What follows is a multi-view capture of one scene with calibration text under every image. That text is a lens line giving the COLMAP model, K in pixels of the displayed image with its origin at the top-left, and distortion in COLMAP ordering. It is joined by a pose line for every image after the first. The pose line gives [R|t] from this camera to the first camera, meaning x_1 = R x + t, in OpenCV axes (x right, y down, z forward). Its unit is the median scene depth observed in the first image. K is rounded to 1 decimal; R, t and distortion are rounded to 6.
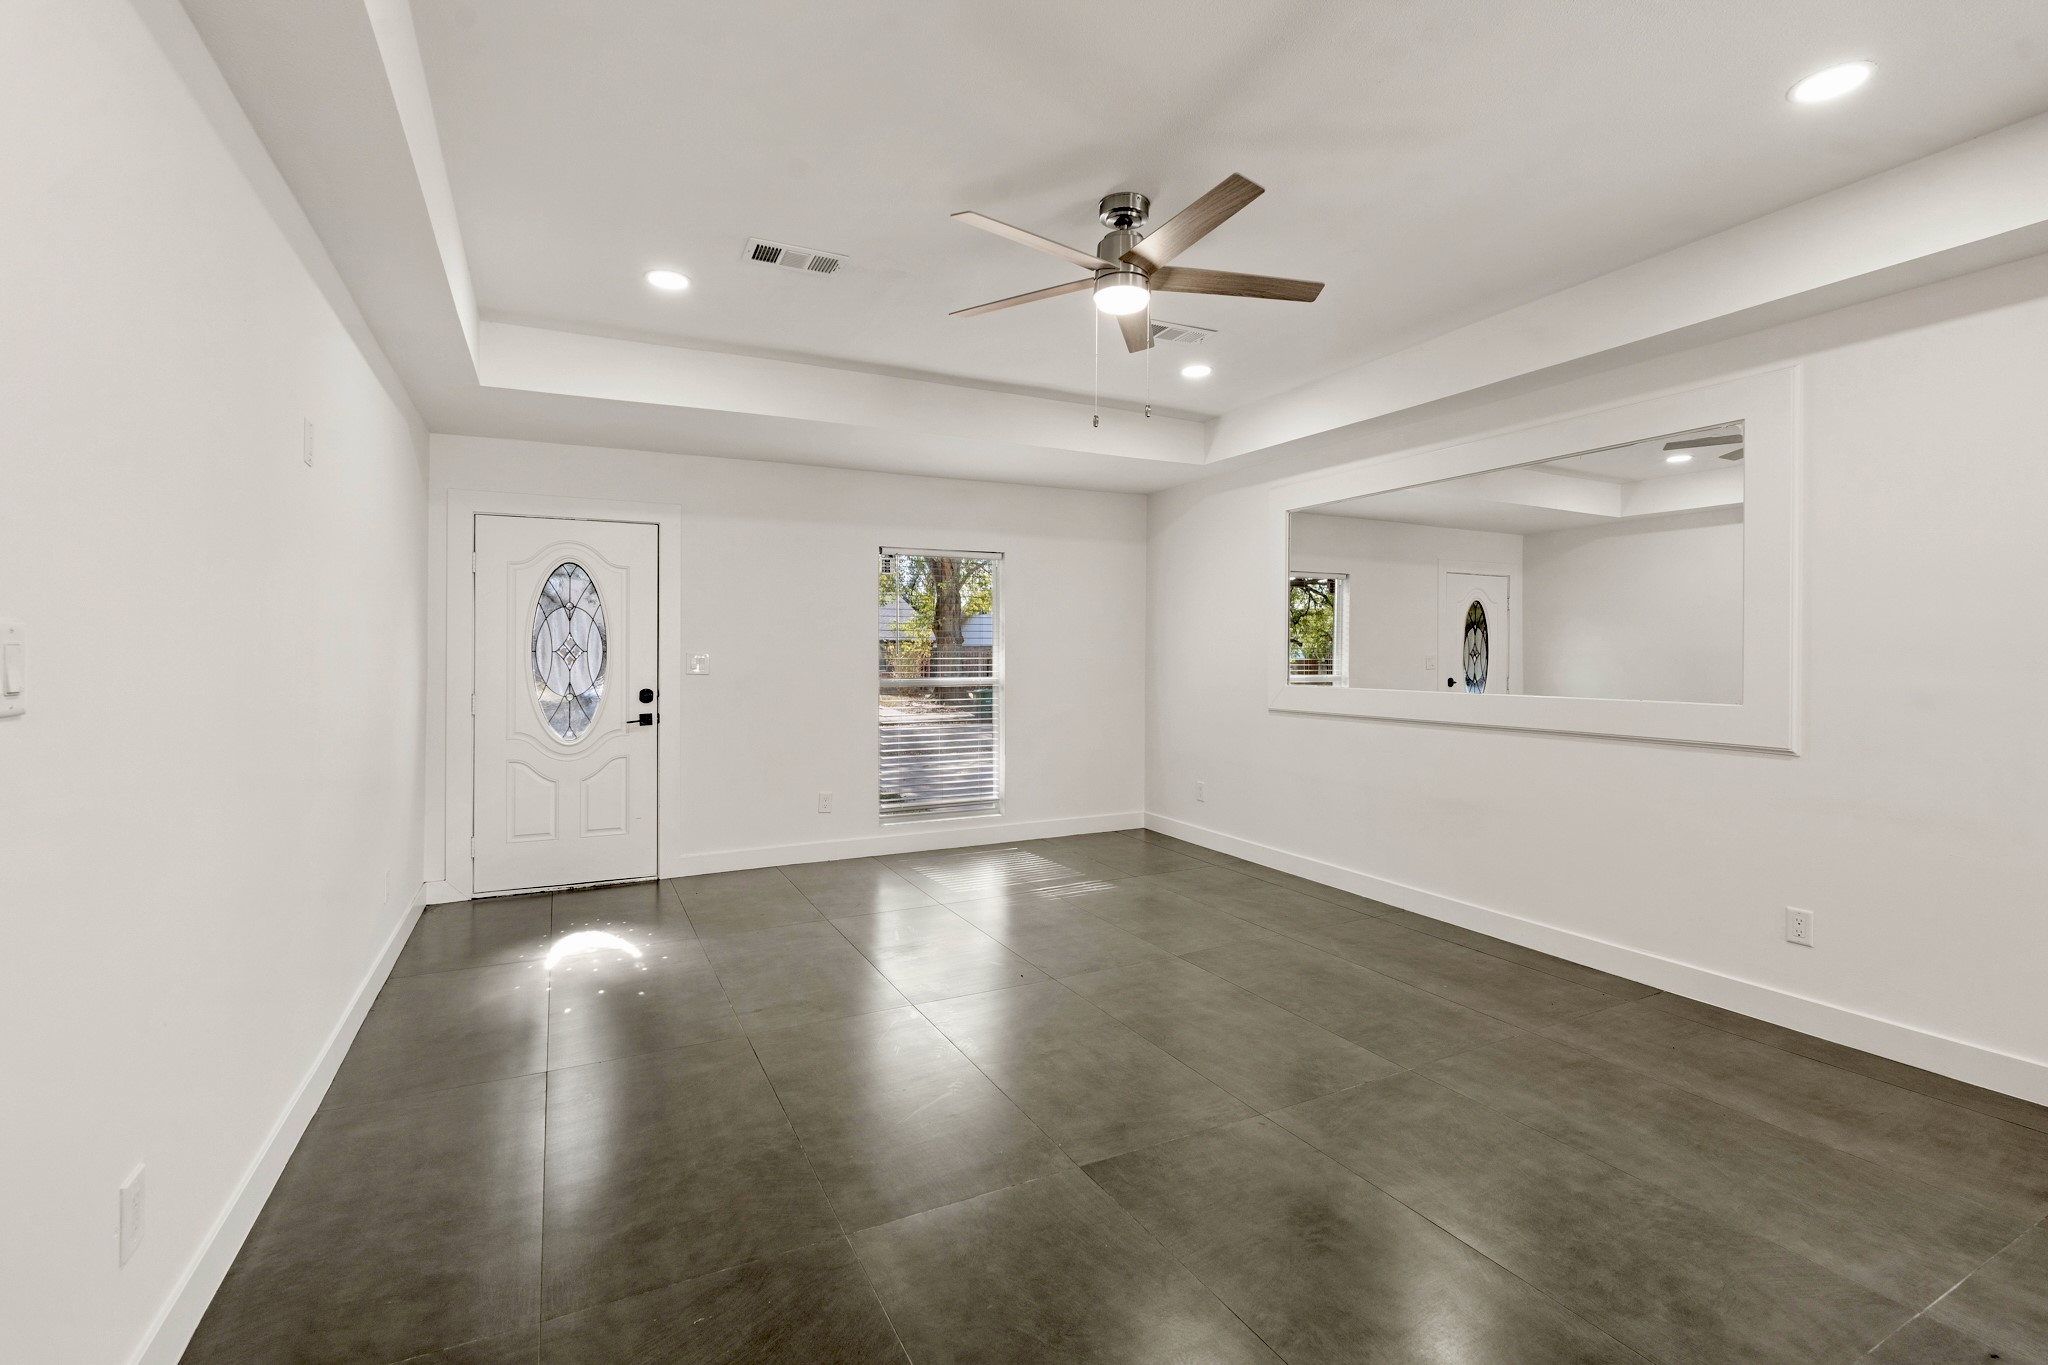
lens RADIAL K [[895.2, 0, 1023.6], [0, 895.2, 678.7], [0, 0, 1]] dist [-0.001925, -0.000347]
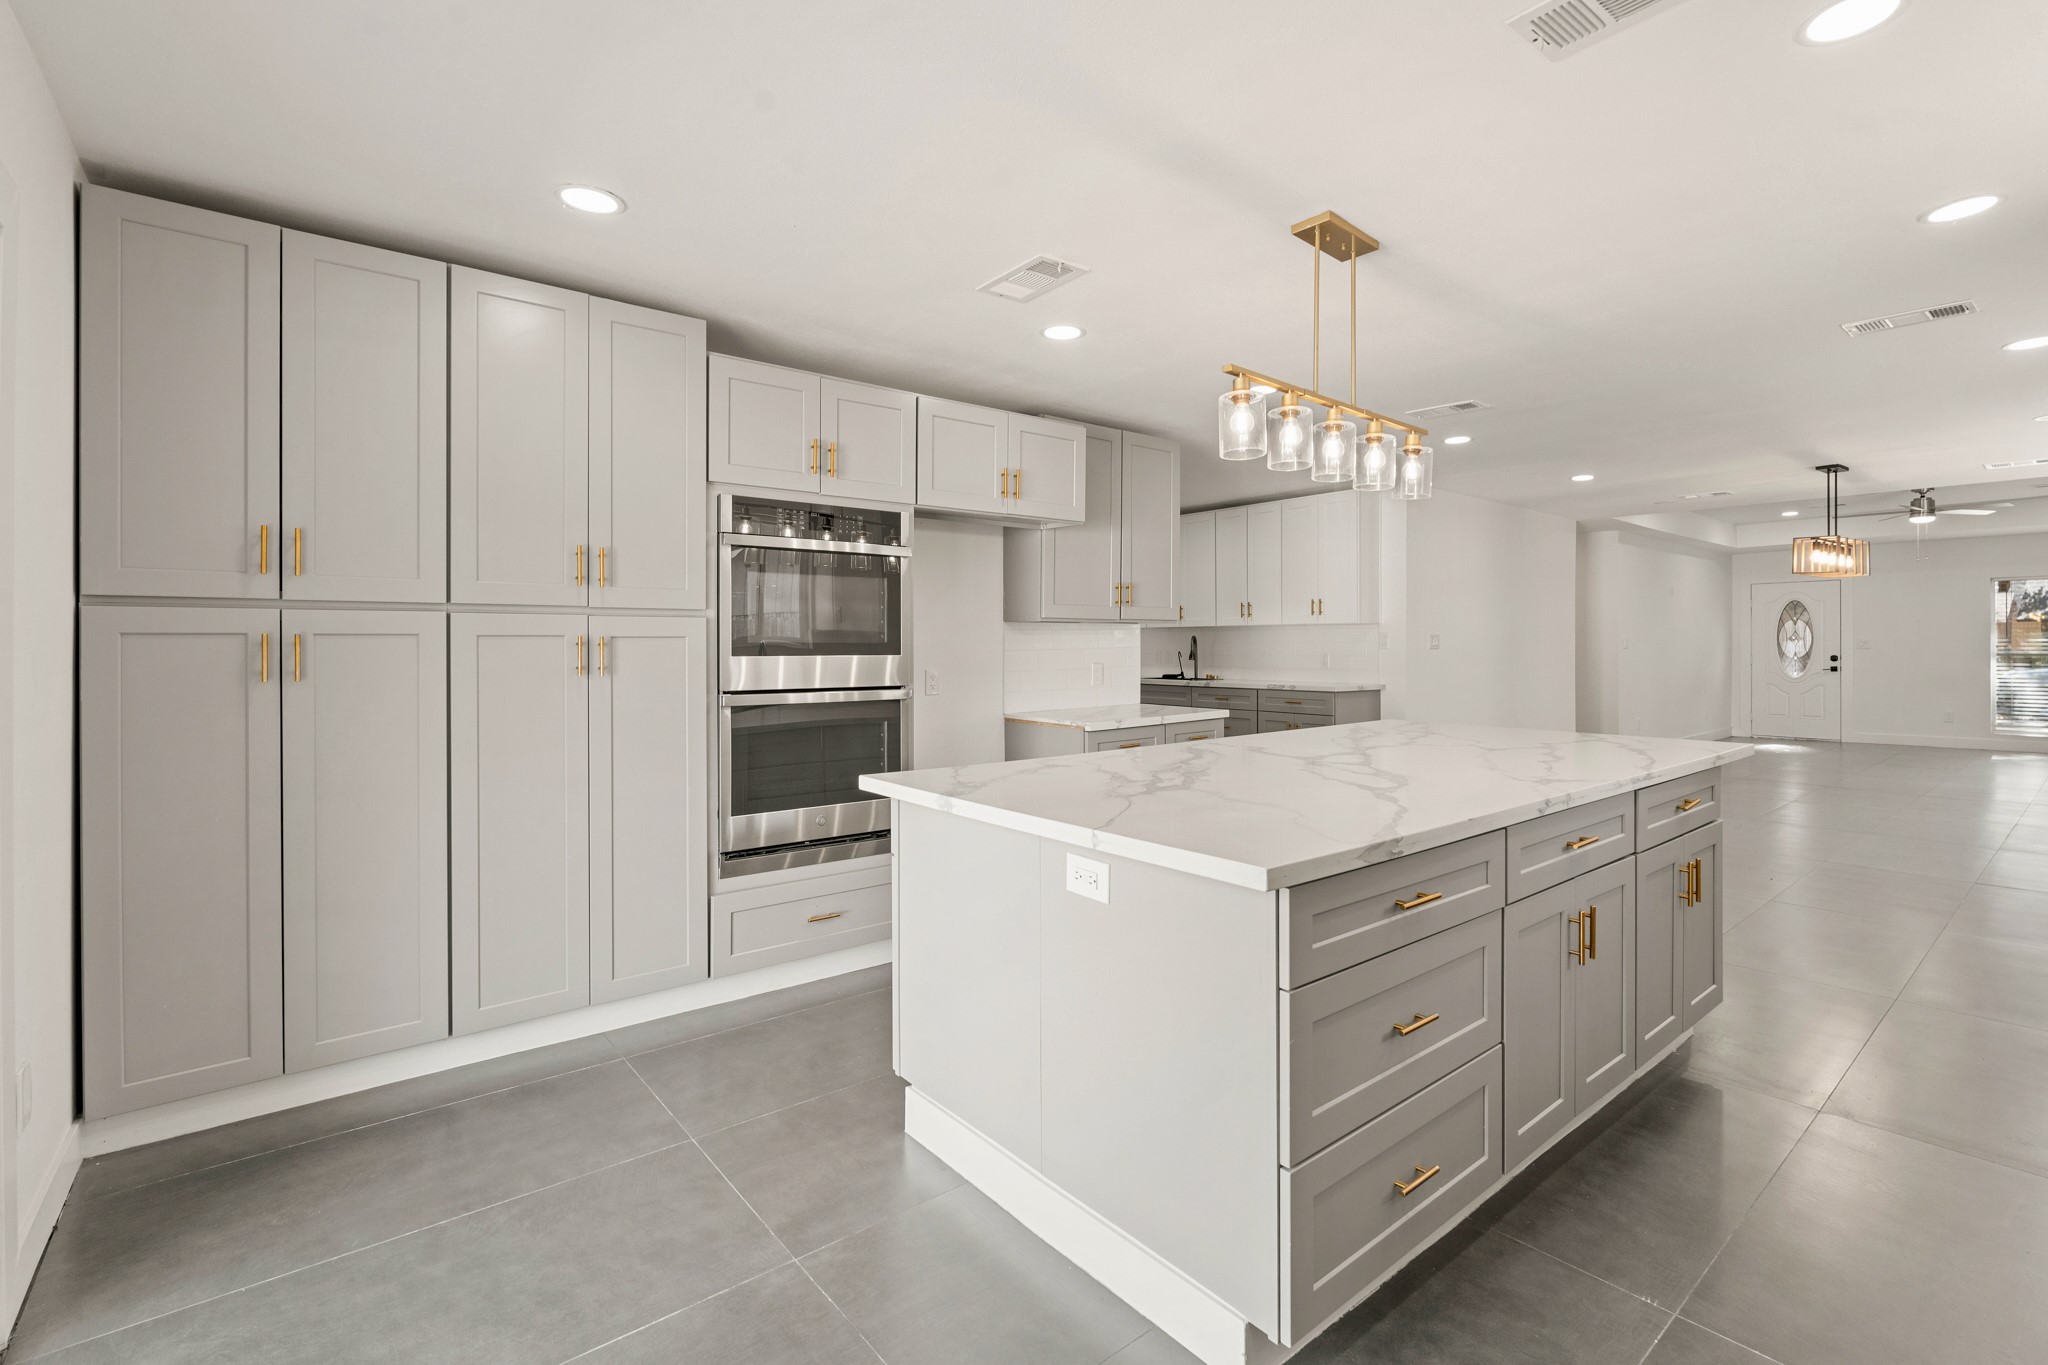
lens RADIAL K [[927.3, 0, 1036.0], [0, 927.3, 648.6], [0, 0, 1]] dist [0.001234, 0.000151]
pose [[0.184950, 0.005325, -0.982733, 1.457848], [0.009601, 0.999928, 0.007225, -0.039930], [0.982701, -0.010771, 0.184886, -1.349414]]
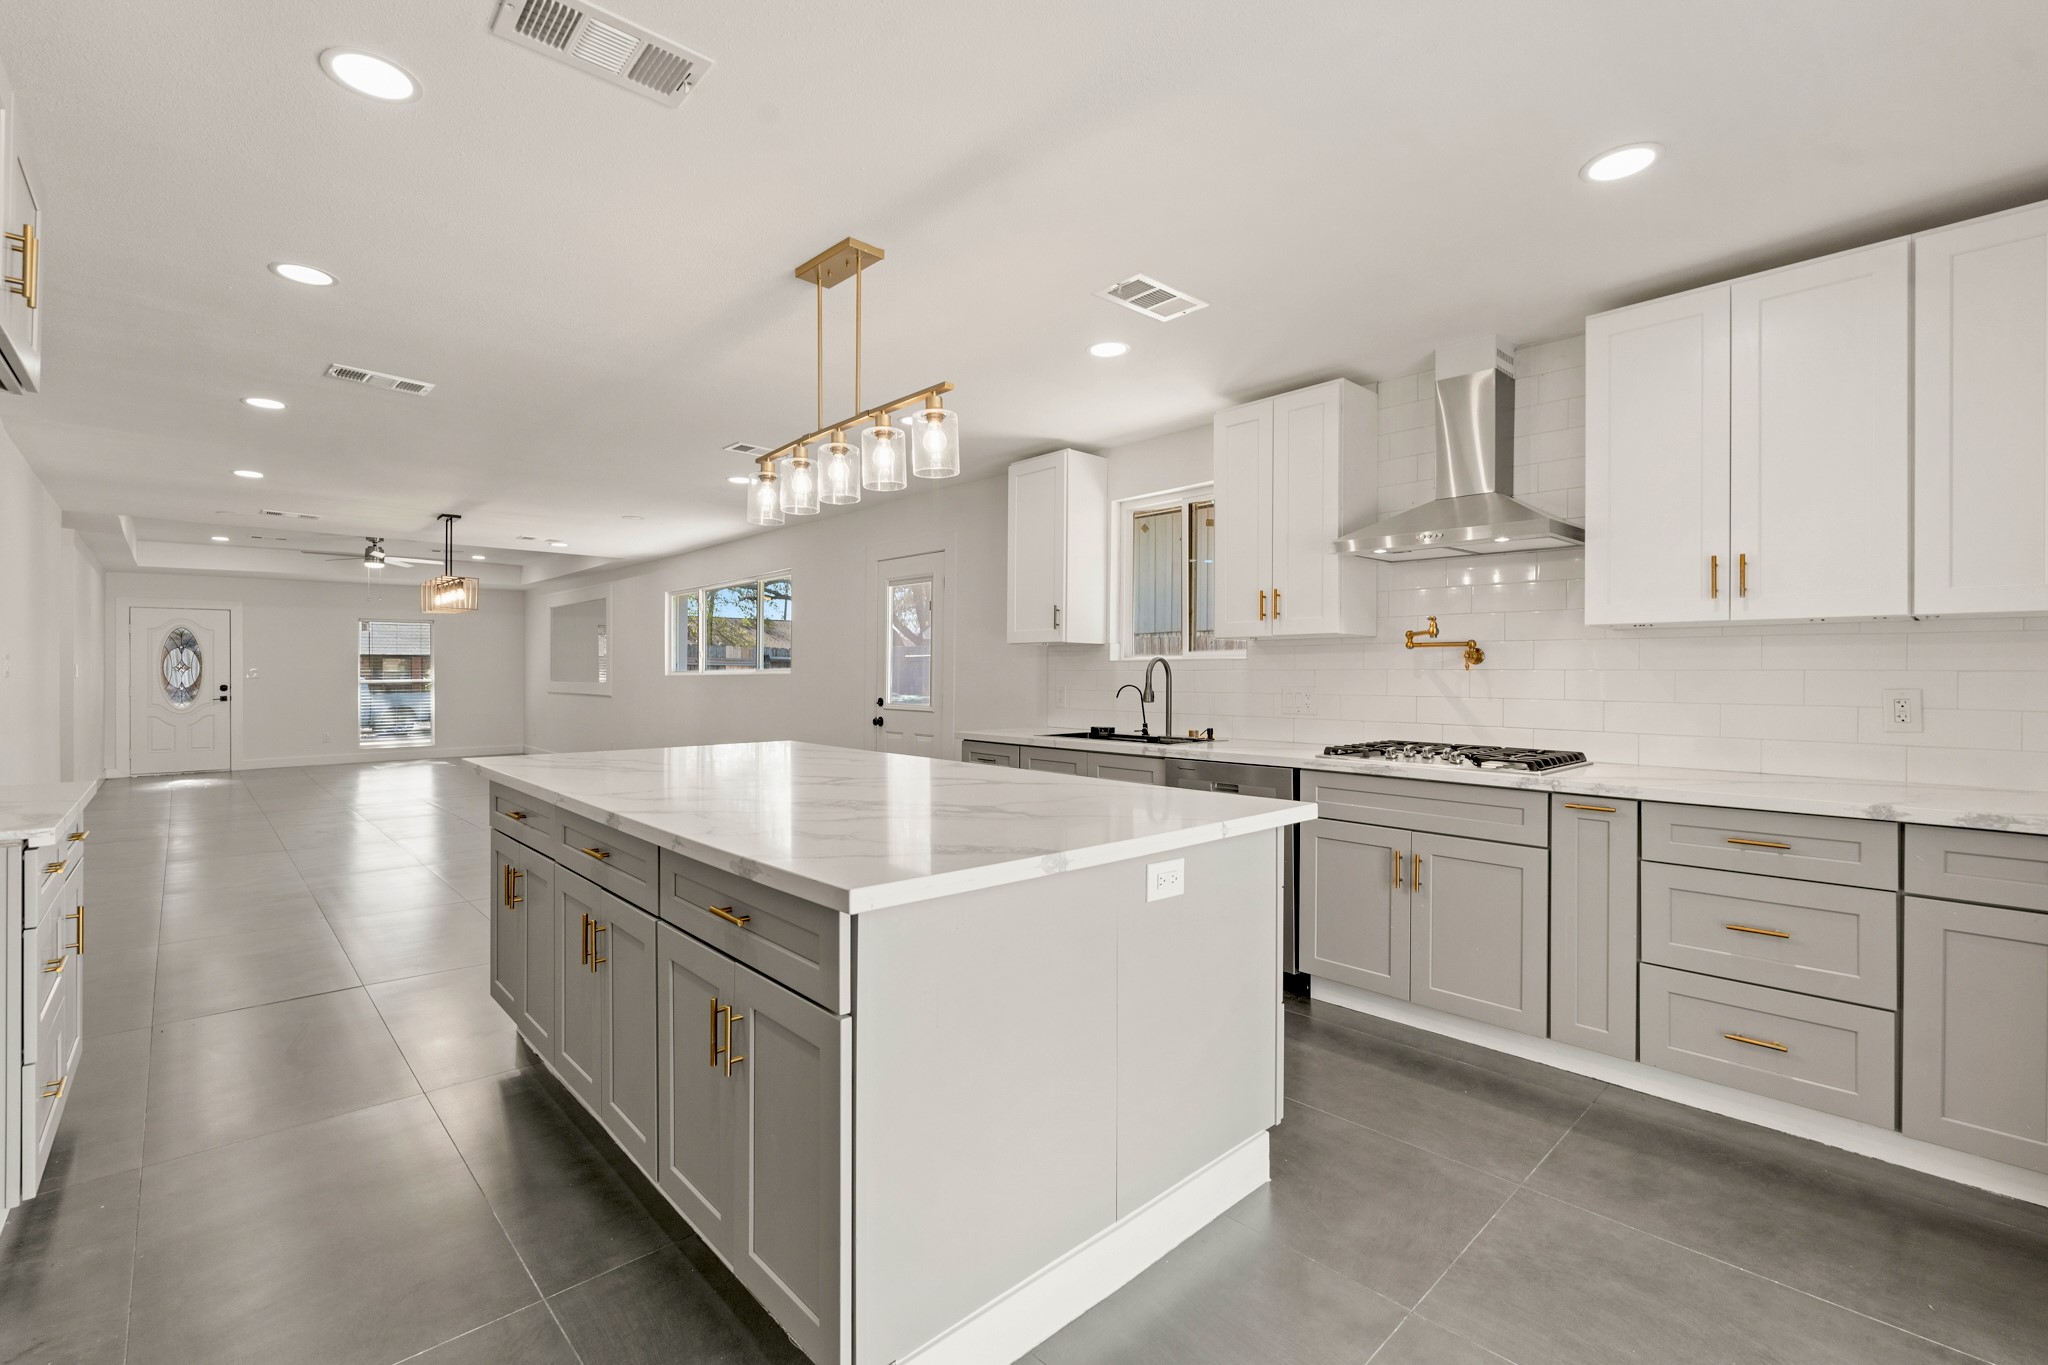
lens RADIAL K [[895.2, 0, 1023.6], [0, 895.2, 678.7], [0, 0, 1]] dist [-0.001925, -0.000347]
pose [[0.968772, -0.000176, 0.247954, 0.938797], [-0.002783, 0.999929, 0.011586, -0.034453], [-0.247938, -0.011914, 0.968703, -1.615673]]
